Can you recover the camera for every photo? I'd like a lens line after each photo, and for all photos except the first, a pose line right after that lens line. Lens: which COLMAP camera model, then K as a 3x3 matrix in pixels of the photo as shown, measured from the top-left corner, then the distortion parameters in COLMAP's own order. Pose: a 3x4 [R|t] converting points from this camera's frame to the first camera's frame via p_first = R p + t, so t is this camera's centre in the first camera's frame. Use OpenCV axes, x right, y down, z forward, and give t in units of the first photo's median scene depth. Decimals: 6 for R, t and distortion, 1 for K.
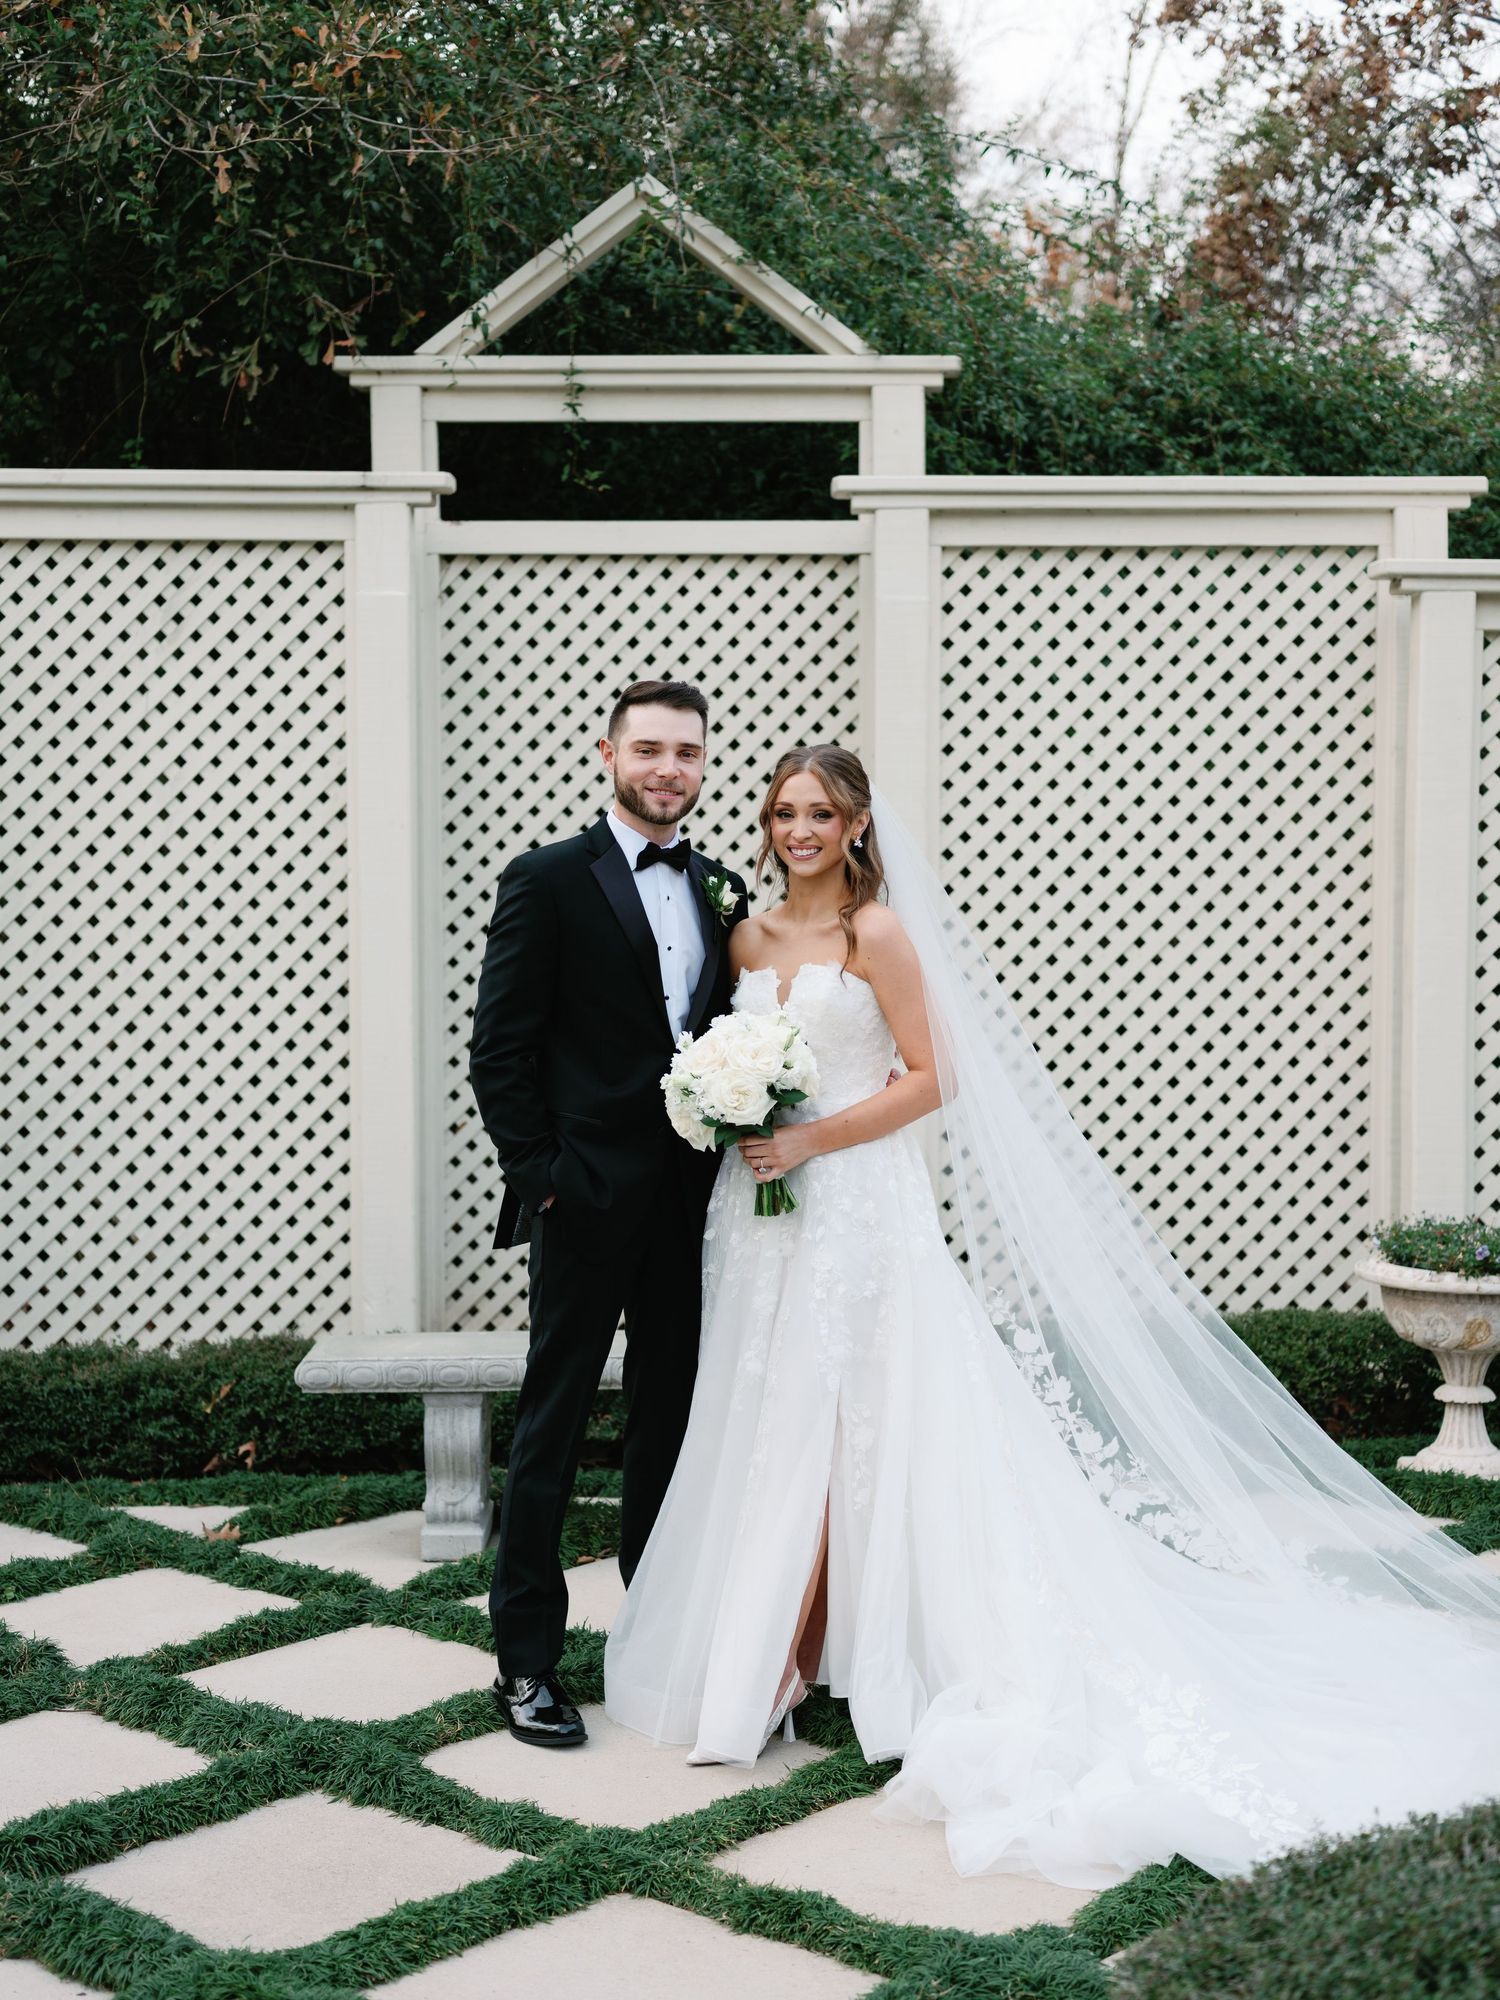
lens RADIAL K [[2840.9, 0, 746.2], [0, 2840.9, 1003.5], [0, 0, 1]] dist [-0.029161, 0.000000]
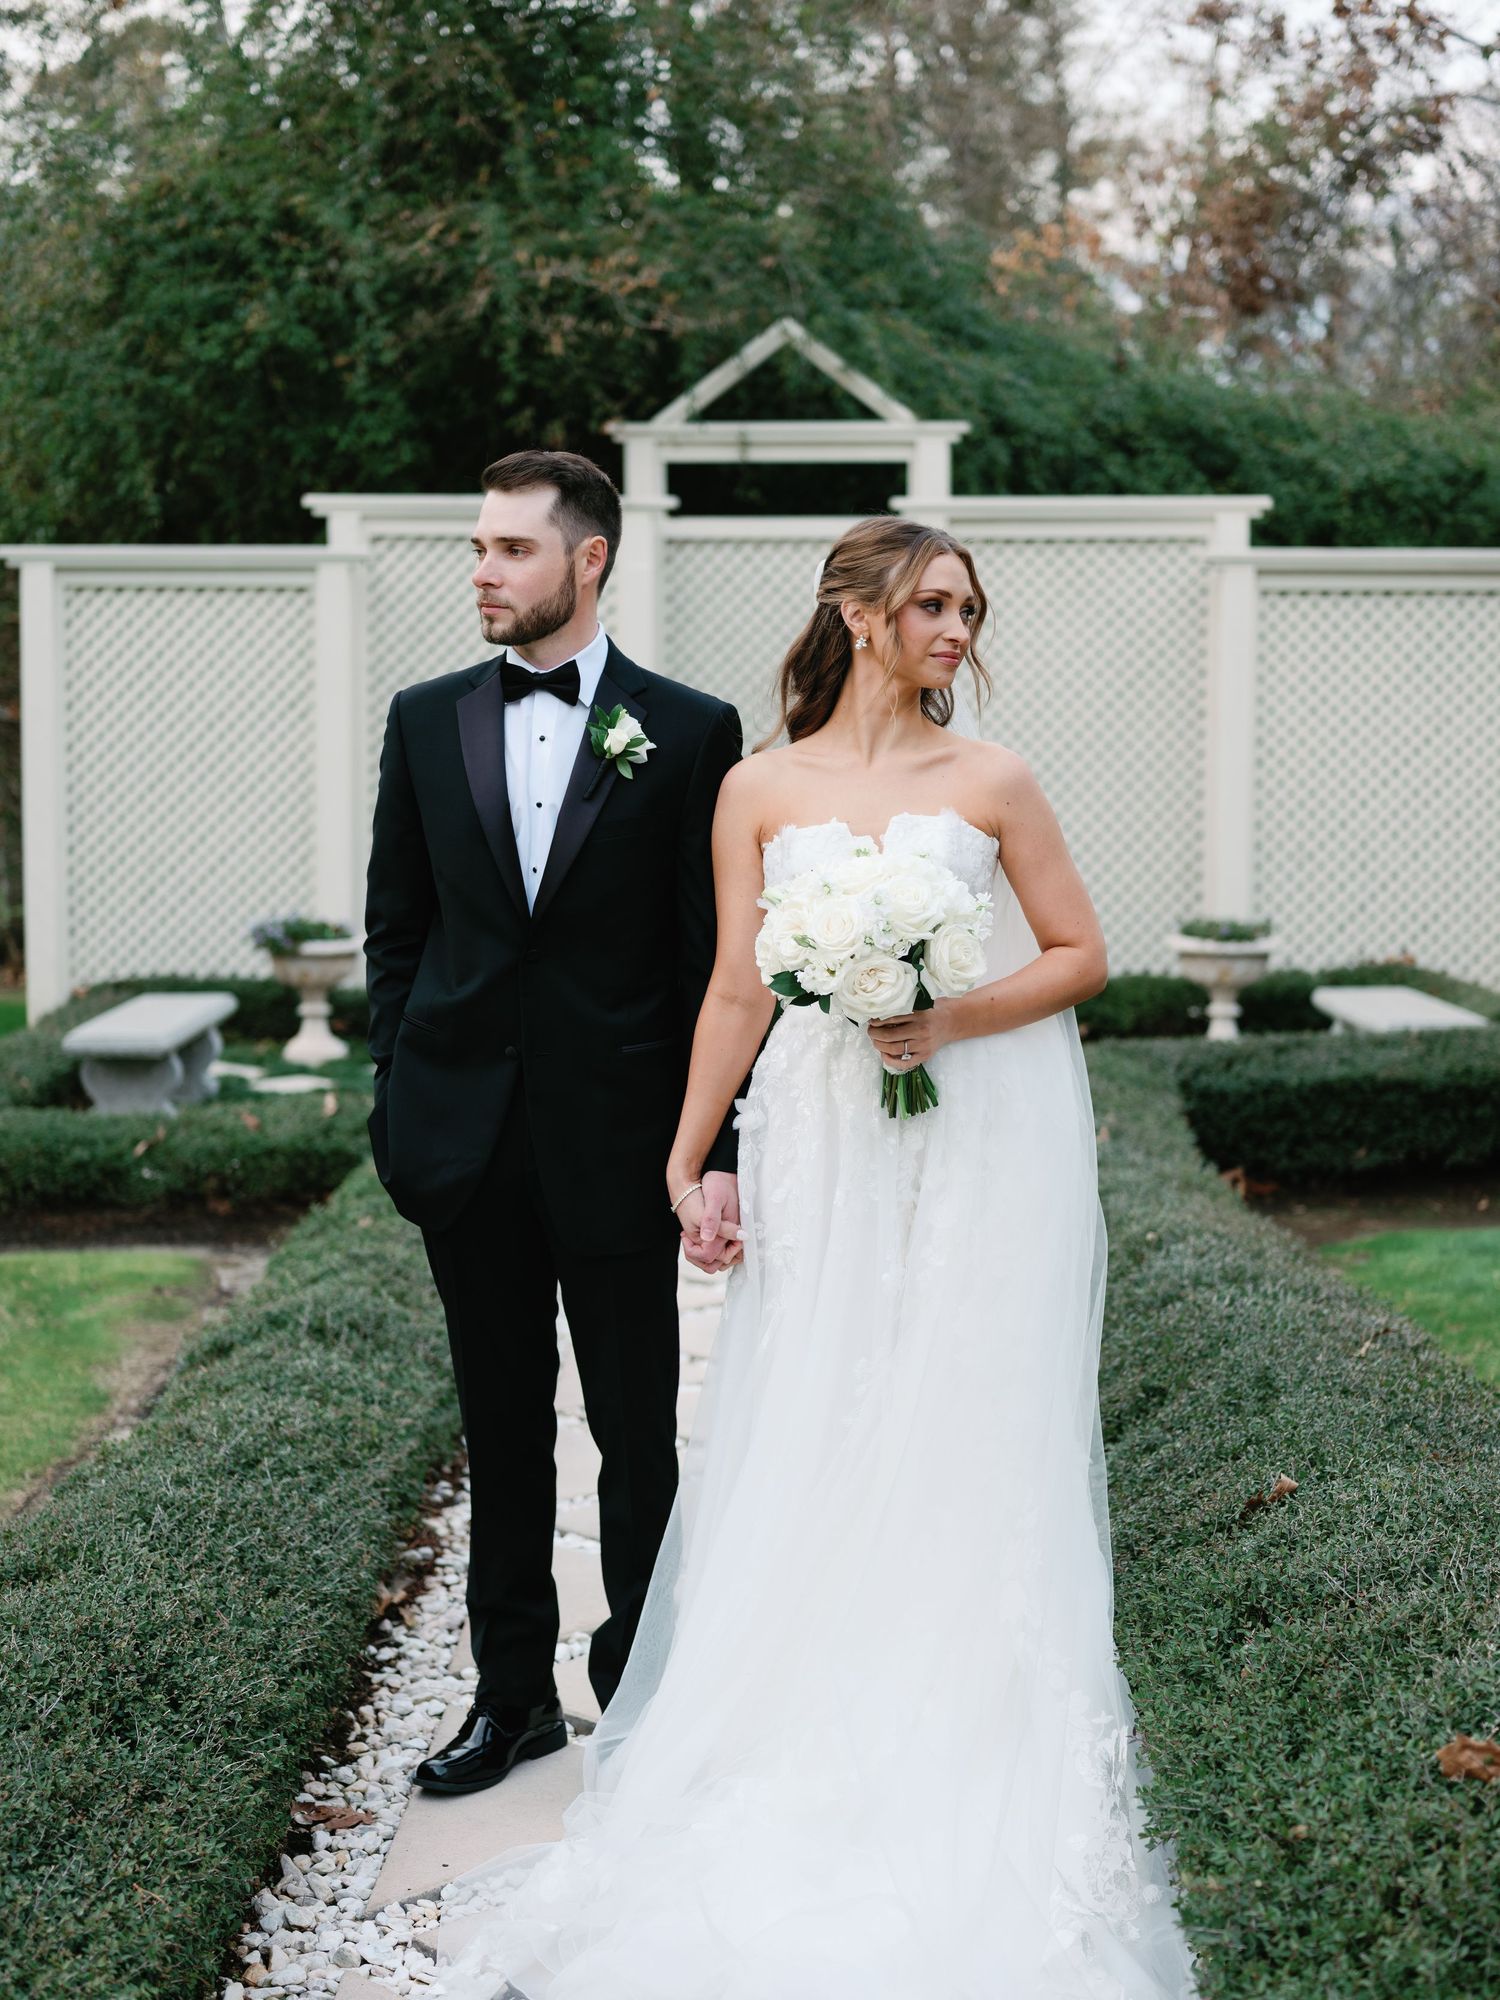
lens RADIAL K [[2840.9, 0, 748.7], [0, 2840.9, 999.6], [0, 0, 1]] dist [-0.029161, 0.000000]
pose [[0.999366, 0.011110, -0.033839, 0.004986], [-0.009356, 0.998626, 0.051556, 0.032923], [0.034366, -0.051207, 0.998097, -0.742162]]
